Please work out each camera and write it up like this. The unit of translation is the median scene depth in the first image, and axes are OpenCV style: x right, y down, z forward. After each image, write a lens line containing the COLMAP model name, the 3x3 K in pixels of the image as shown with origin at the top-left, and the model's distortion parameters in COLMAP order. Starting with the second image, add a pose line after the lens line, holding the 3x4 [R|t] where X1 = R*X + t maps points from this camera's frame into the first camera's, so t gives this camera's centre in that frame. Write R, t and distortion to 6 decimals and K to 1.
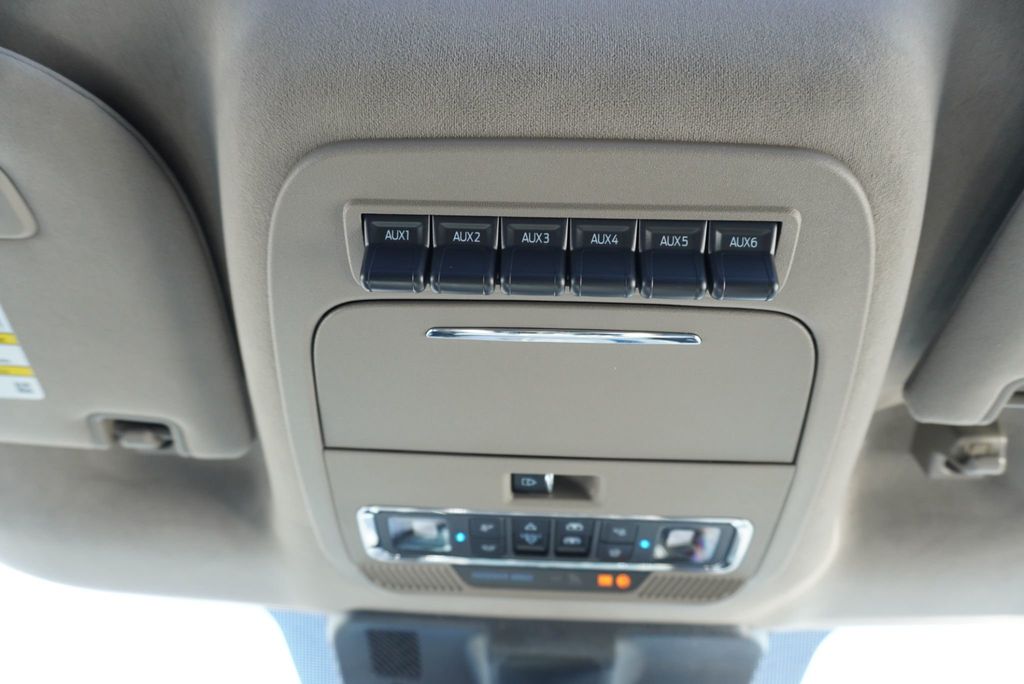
lens RADIAL K [[702.4, 0, 517.3], [0, 702.4, 337.4], [0, 0, 1]] dist [-0.030908, 0.036119]
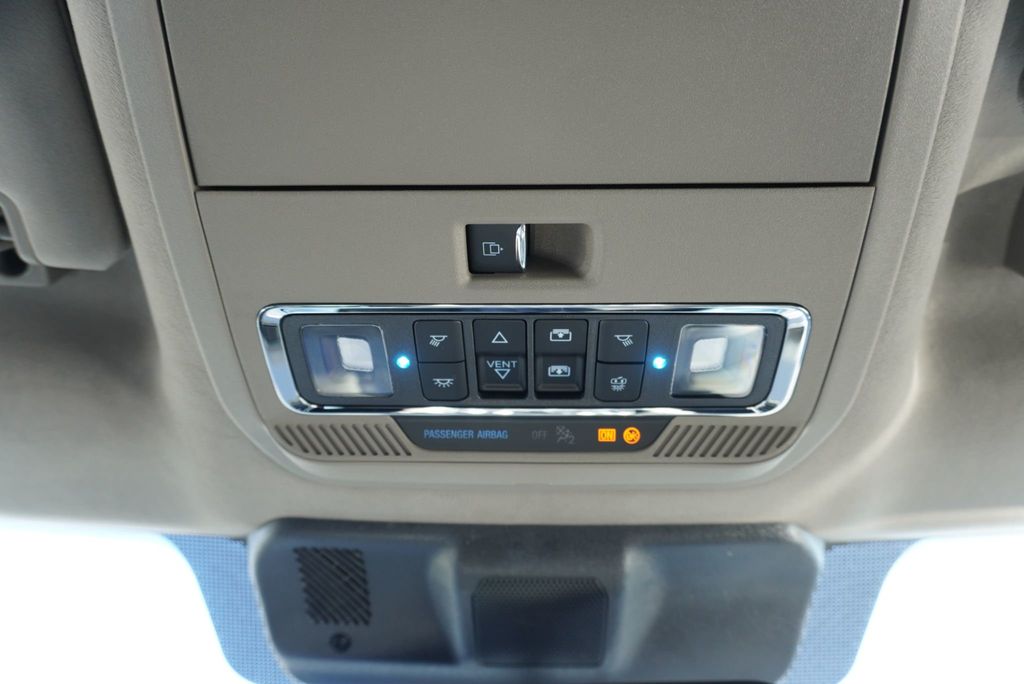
lens RADIAL K [[702.4, 0, 505.8], [0, 702.4, 346.1], [0, 0, 1]] dist [-0.030908, 0.036119]
pose [[0.999576, -0.029020, -0.002298, 0.025065], [0.028714, 0.995868, -0.086152, 0.317871], [0.004788, 0.086049, 0.996279, 0.265180]]
